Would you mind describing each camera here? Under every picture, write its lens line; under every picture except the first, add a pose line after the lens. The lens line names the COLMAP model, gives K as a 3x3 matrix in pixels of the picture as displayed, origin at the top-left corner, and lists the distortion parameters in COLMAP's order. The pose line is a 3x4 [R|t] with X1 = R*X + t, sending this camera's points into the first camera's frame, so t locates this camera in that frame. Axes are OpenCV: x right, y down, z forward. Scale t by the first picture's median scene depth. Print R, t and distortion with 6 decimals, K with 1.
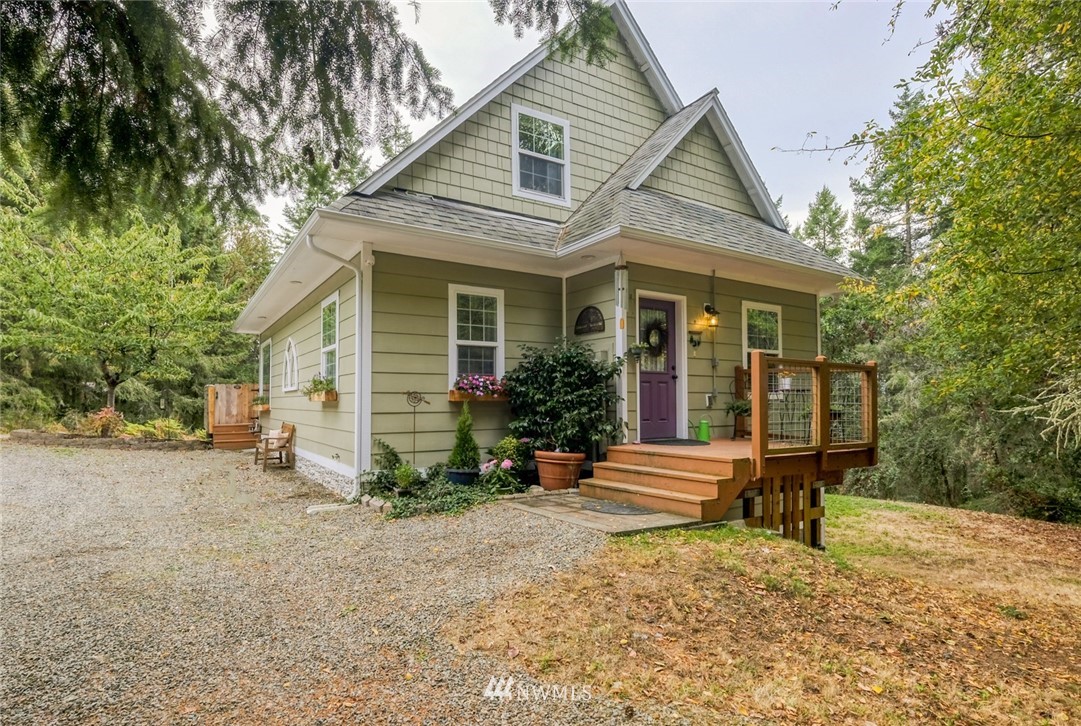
lens RADIAL K [[542.3, 0, 496.2], [0, 542.3, 387.5], [0, 0, 1]] dist [-0.010588, -0.000473]
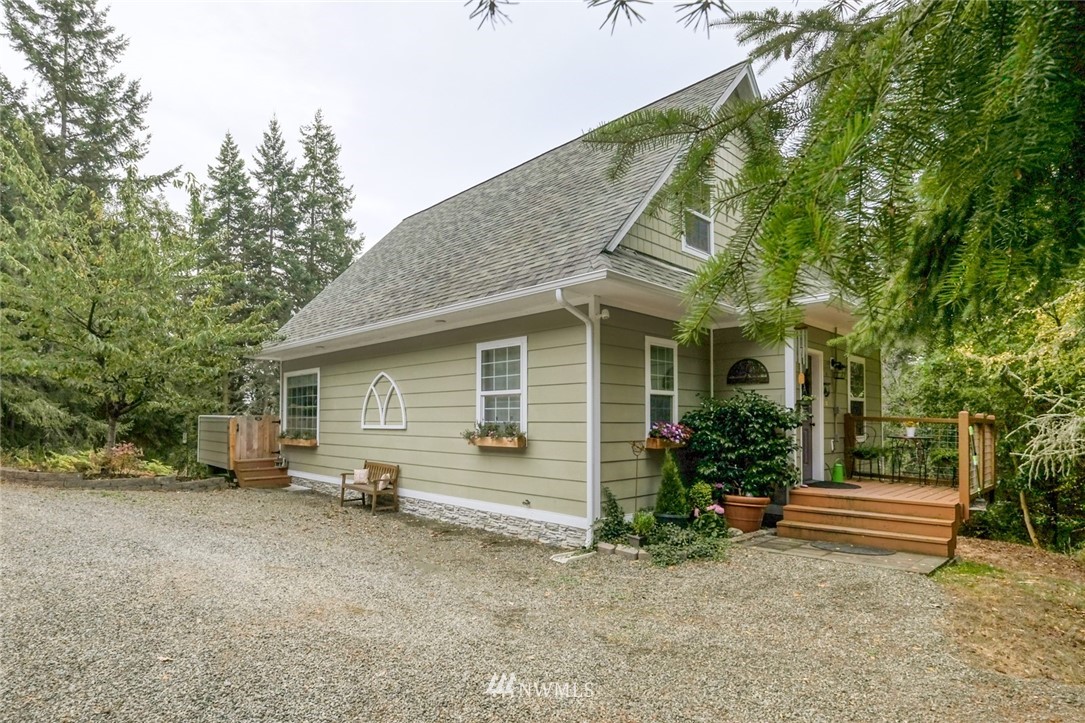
lens RADIAL K [[544.3, 0, 572.1], [0, 544.3, 419.6], [0, 0, 1]] dist [-0.010588, -0.000473]
pose [[0.984029, 0.010333, 0.177706, -0.411041], [-0.011246, 0.999928, 0.004130, -0.032974], [-0.177650, -0.006063, 0.984075, -0.005515]]
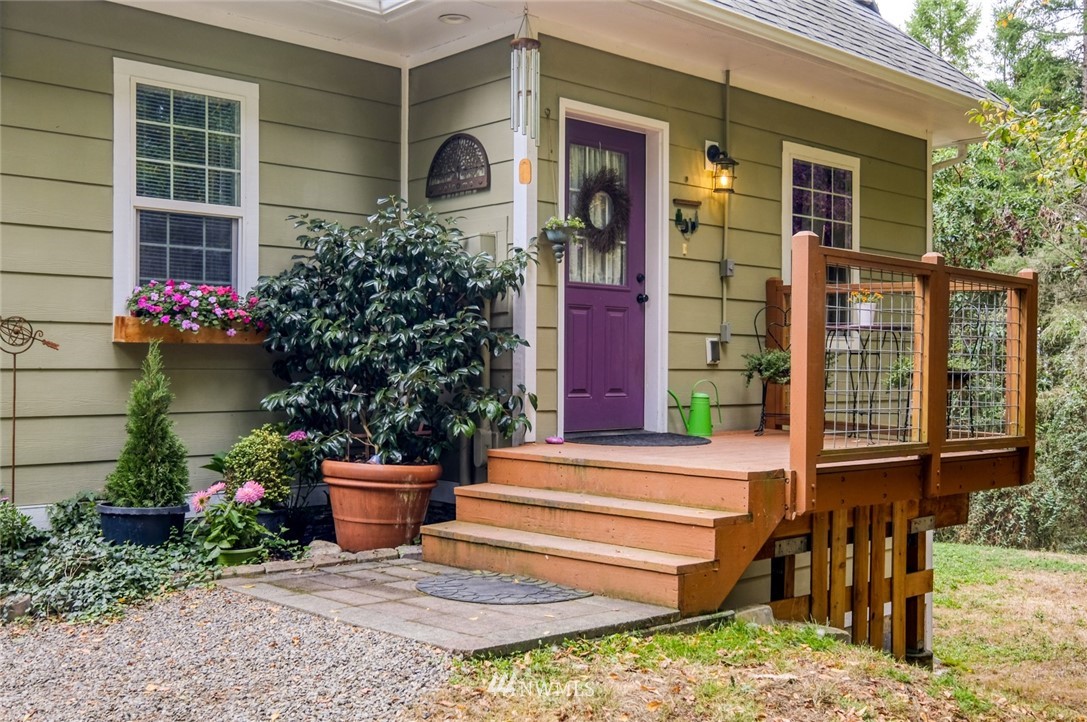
lens RADIAL K [[1146.4, 0, 540.2], [0, 1146.4, 364.4], [0, 0, 1]] dist [0.000179, 0.000000]
pose [[0.977317, 0.006627, 0.211680, 0.045649], [-0.012596, 0.999560, 0.026861, 0.013535], [-0.211409, -0.028918, 0.976970, 0.076348]]
